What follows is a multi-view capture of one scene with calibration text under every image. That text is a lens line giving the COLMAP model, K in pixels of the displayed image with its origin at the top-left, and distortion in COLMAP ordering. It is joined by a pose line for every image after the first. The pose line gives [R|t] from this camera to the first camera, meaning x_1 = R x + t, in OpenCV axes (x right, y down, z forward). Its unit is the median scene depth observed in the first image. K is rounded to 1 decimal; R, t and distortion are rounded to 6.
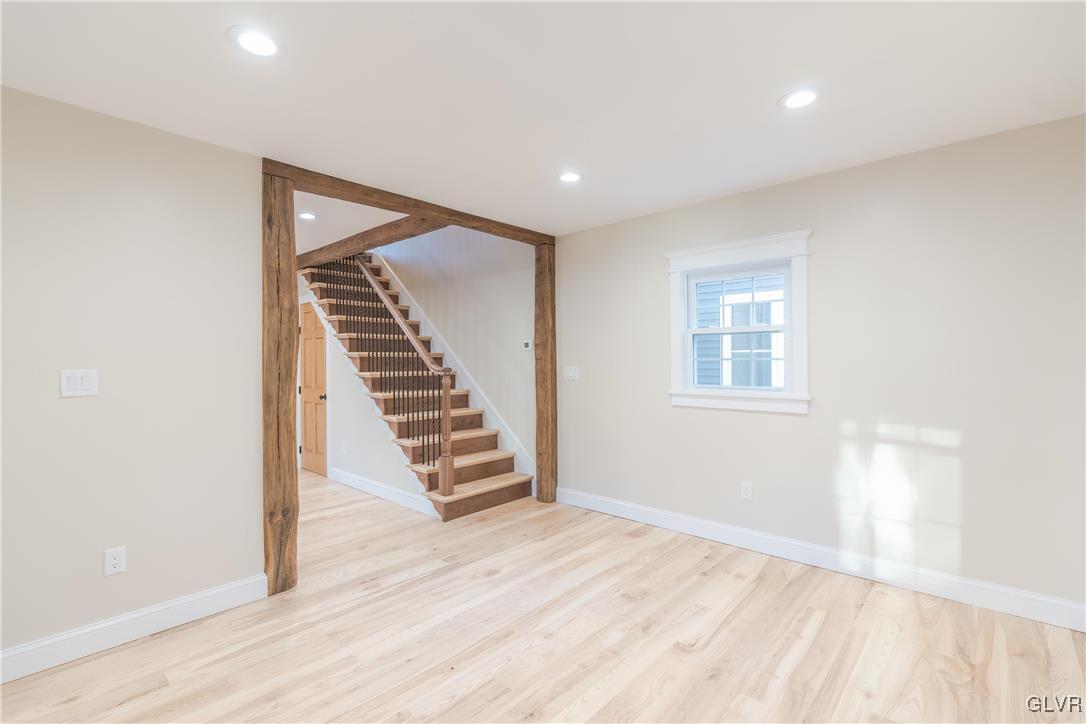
lens RADIAL K [[497.3, 0, 543.0], [0, 497.3, 362.0], [0, 0, 1]] dist [-0.002427, 0.000440]
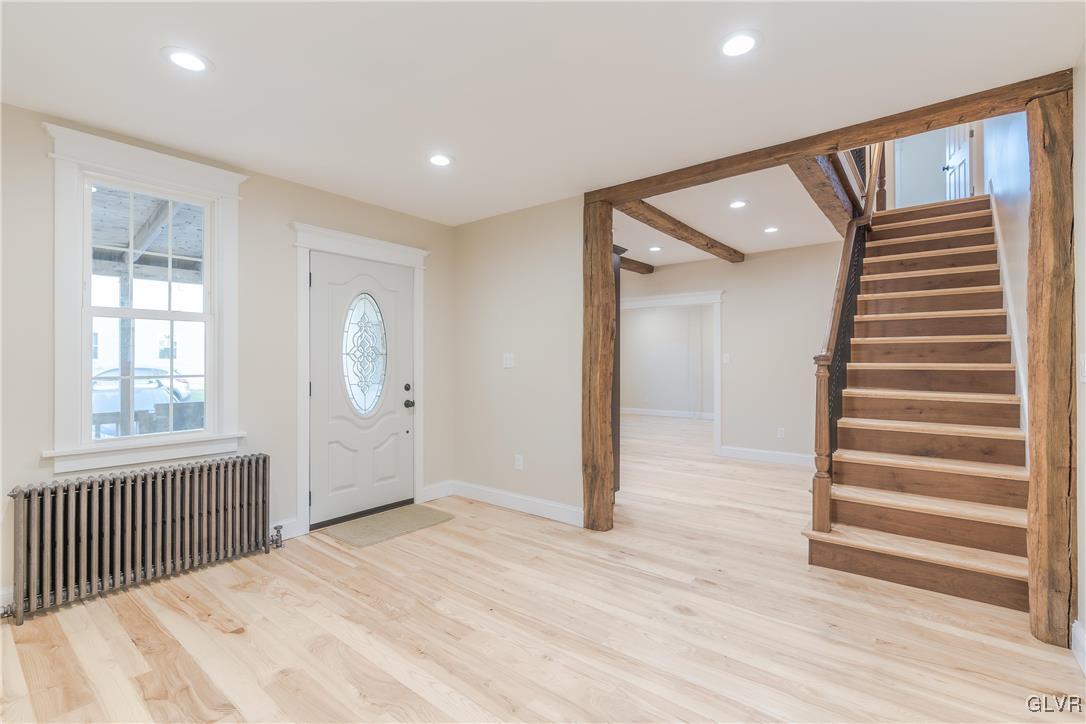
lens RADIAL K [[497.3, 0, 543.0], [0, 497.3, 362.0], [0, 0, 1]] dist [-0.002427, 0.000440]
pose [[0.056813, 0.002877, -0.998381, 0.731078], [-0.007438, 0.999969, 0.002458, 0.032372], [0.998357, 0.007286, 0.056833, 0.795742]]
